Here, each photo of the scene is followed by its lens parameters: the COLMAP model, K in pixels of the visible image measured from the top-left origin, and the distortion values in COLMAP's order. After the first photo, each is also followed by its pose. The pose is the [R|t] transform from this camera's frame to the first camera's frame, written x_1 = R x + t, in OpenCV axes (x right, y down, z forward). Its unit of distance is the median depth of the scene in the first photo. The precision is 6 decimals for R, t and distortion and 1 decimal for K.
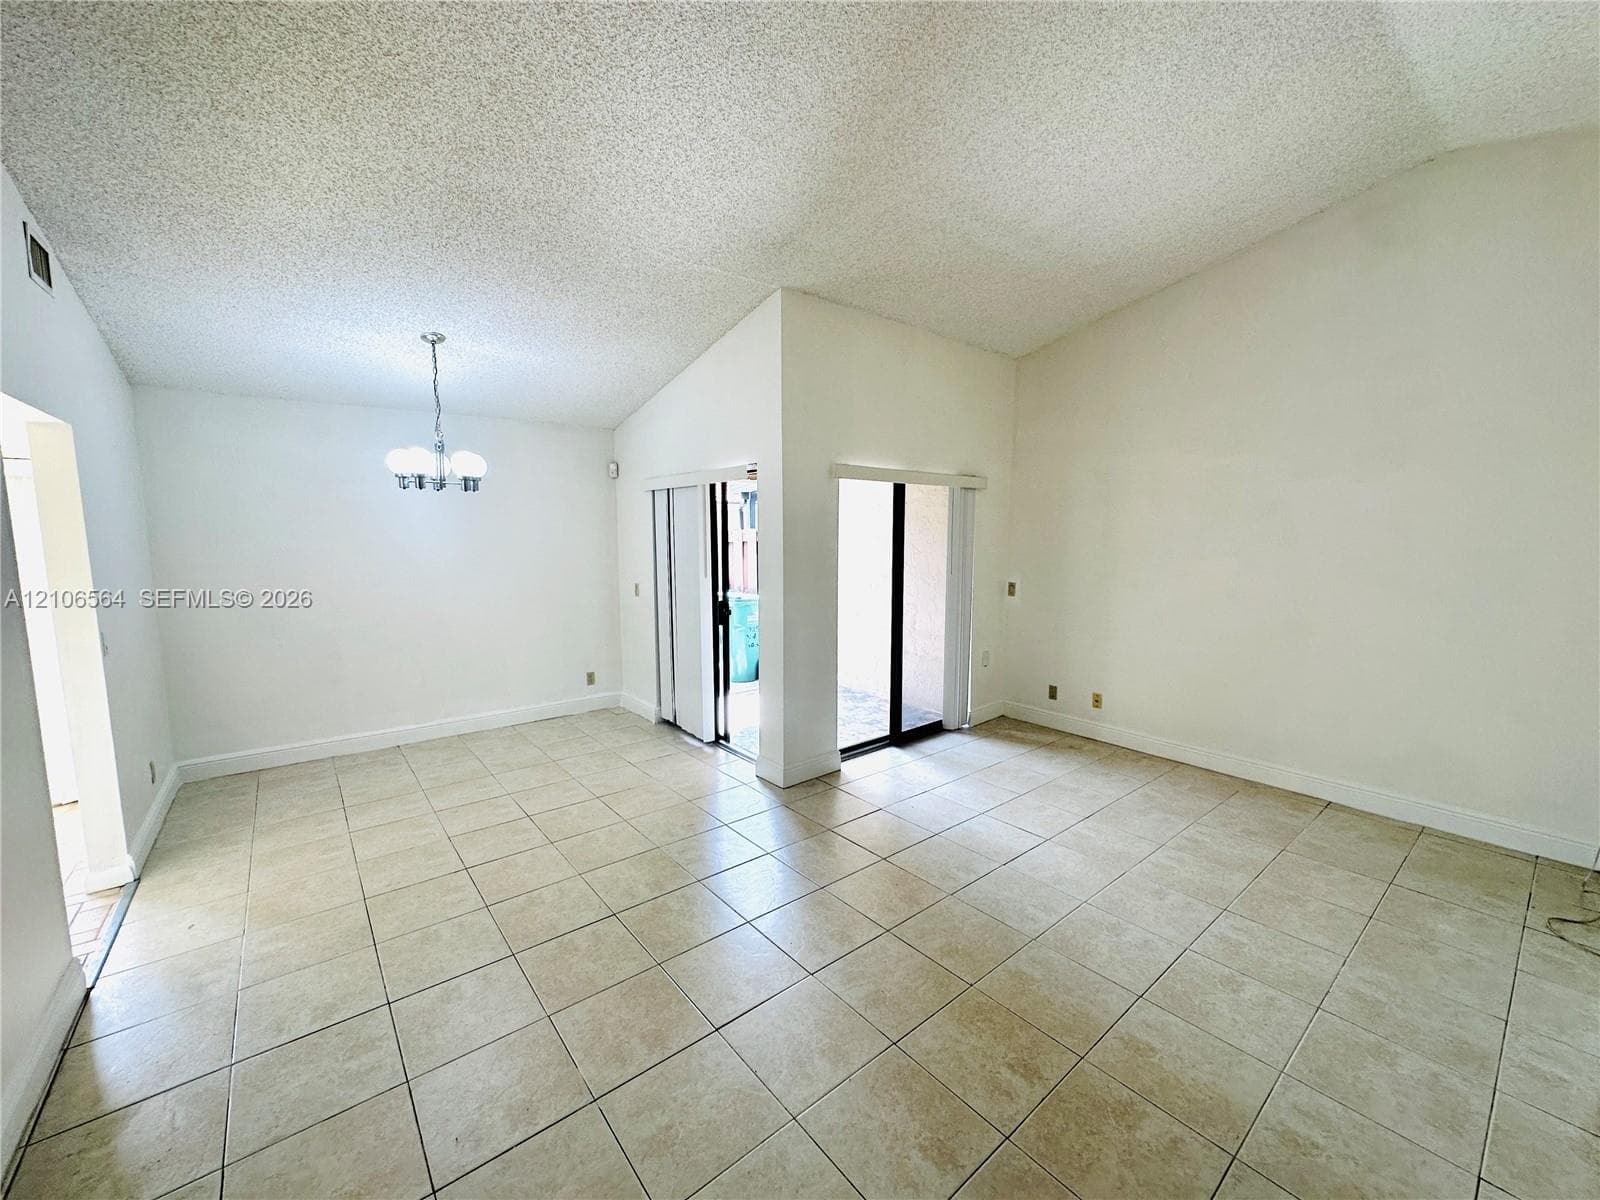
lens RADIAL K [[636.6, 0, 800.0], [0, 636.6, 600.0], [0, 0, 1]] dist [-0.001596, -0.000226]
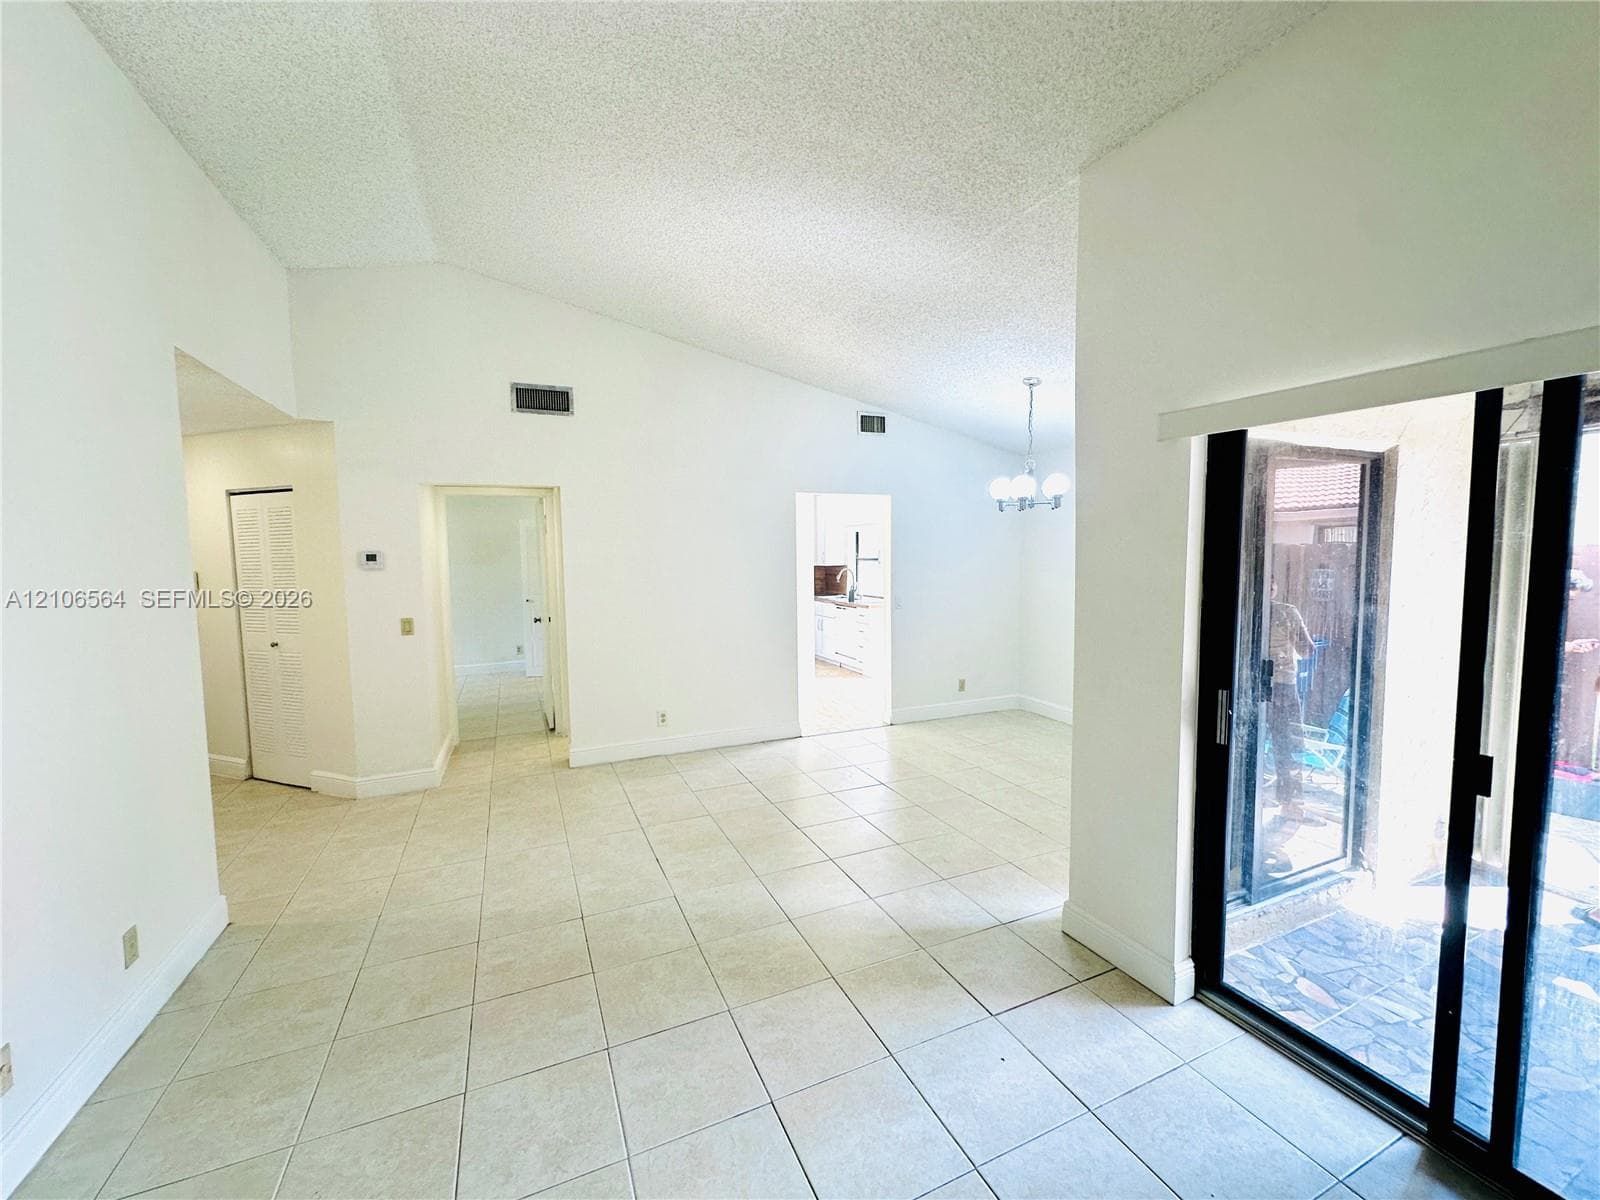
lens RADIAL K [[636.6, 0, 800.0], [0, 636.6, 600.0], [0, 0, 1]] dist [-0.001596, -0.000226]
pose [[-0.256321, 0.075361, -0.963649, 0.855055], [-0.096059, 0.990035, 0.102975, -0.110801], [0.961807, 0.118962, -0.246528, 1.123168]]
